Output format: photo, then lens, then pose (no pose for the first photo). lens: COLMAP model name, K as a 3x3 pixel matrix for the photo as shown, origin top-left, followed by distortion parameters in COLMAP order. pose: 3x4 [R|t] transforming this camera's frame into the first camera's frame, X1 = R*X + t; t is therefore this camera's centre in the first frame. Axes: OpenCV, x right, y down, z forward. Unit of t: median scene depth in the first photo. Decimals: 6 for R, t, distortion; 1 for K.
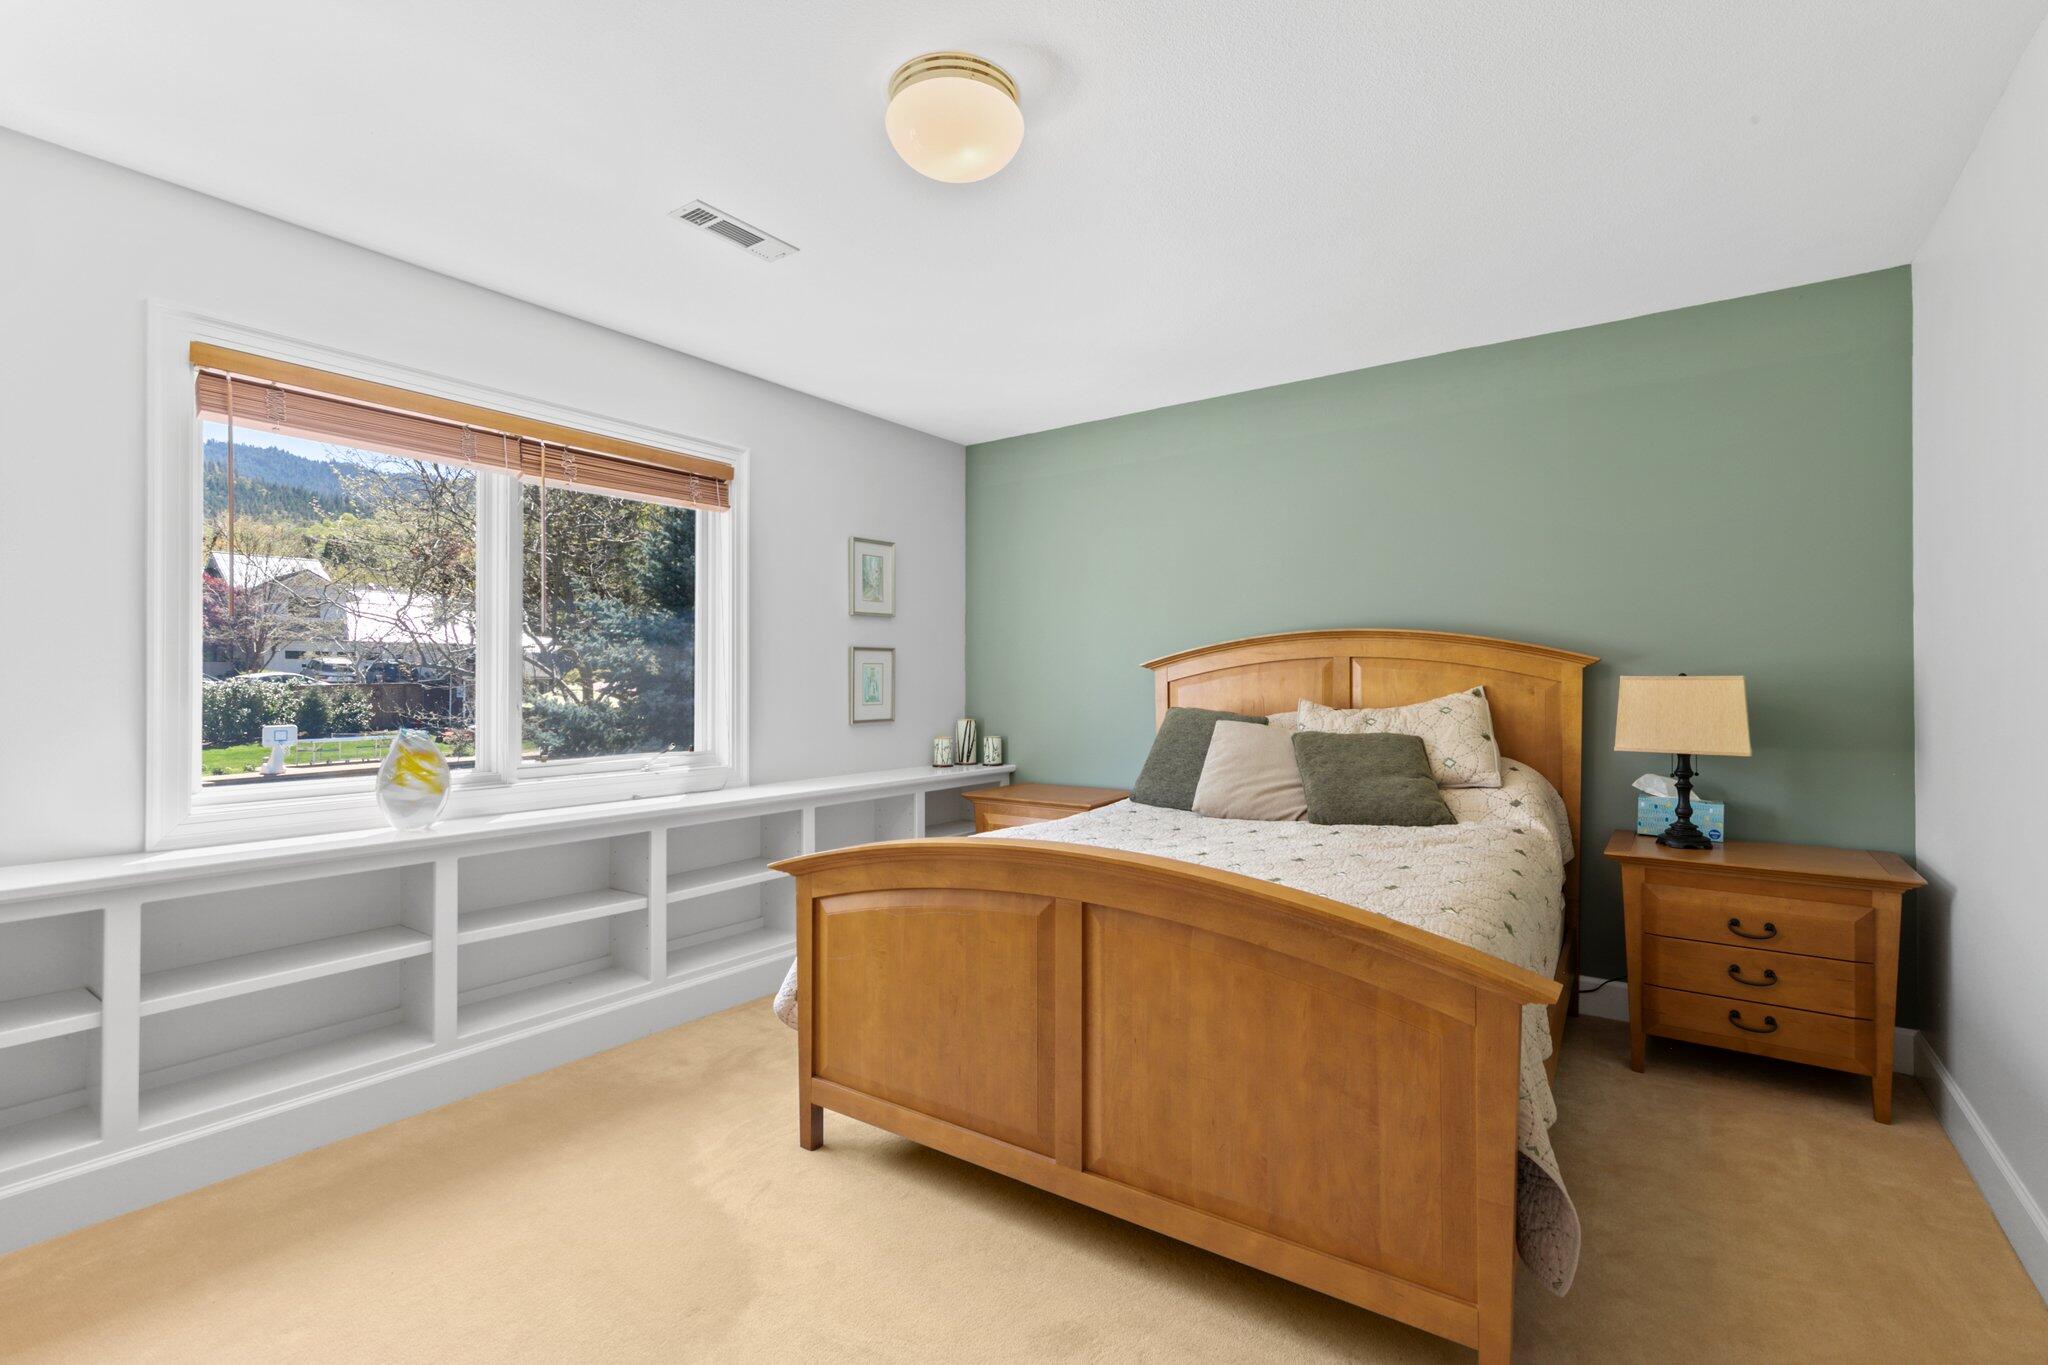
lens RADIAL K [[910.3, 0, 1038.6], [0, 910.3, 683.2], [0, 0, 1]] dist [-0.000681, 0.000245]
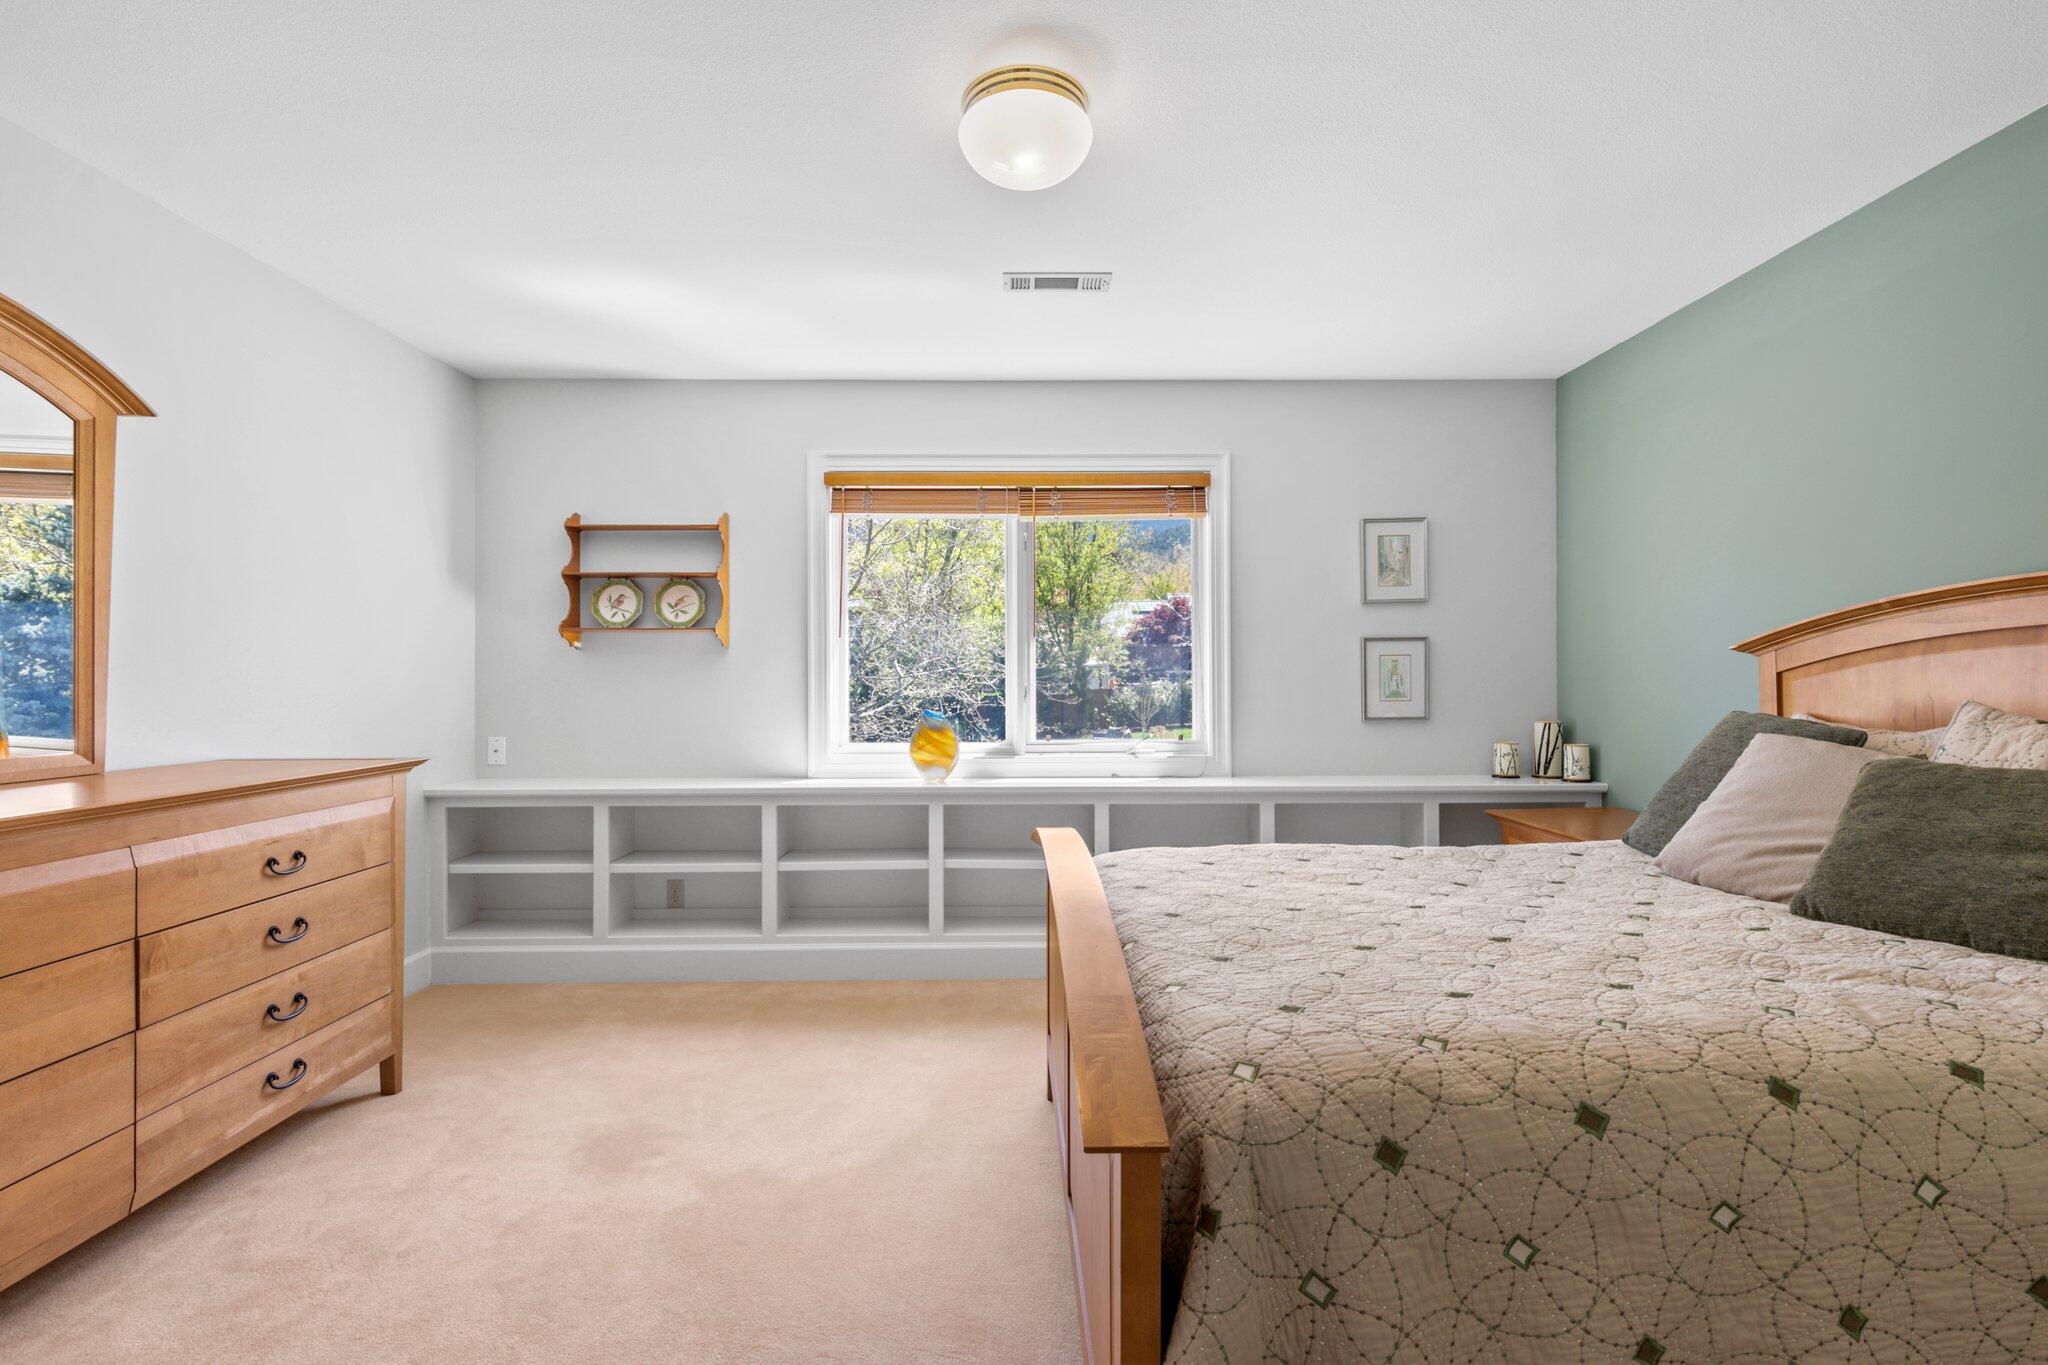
lens RADIAL K [[910.3, 0, 1030.4], [0, 910.3, 680.8], [0, 0, 1]] dist [-0.000681, 0.000245]
pose [[0.584862, -0.001134, -0.811132, 0.401362], [0.003665, 0.999993, 0.001245, 0.001758], [0.811124, -0.003701, 0.584862, 0.213268]]
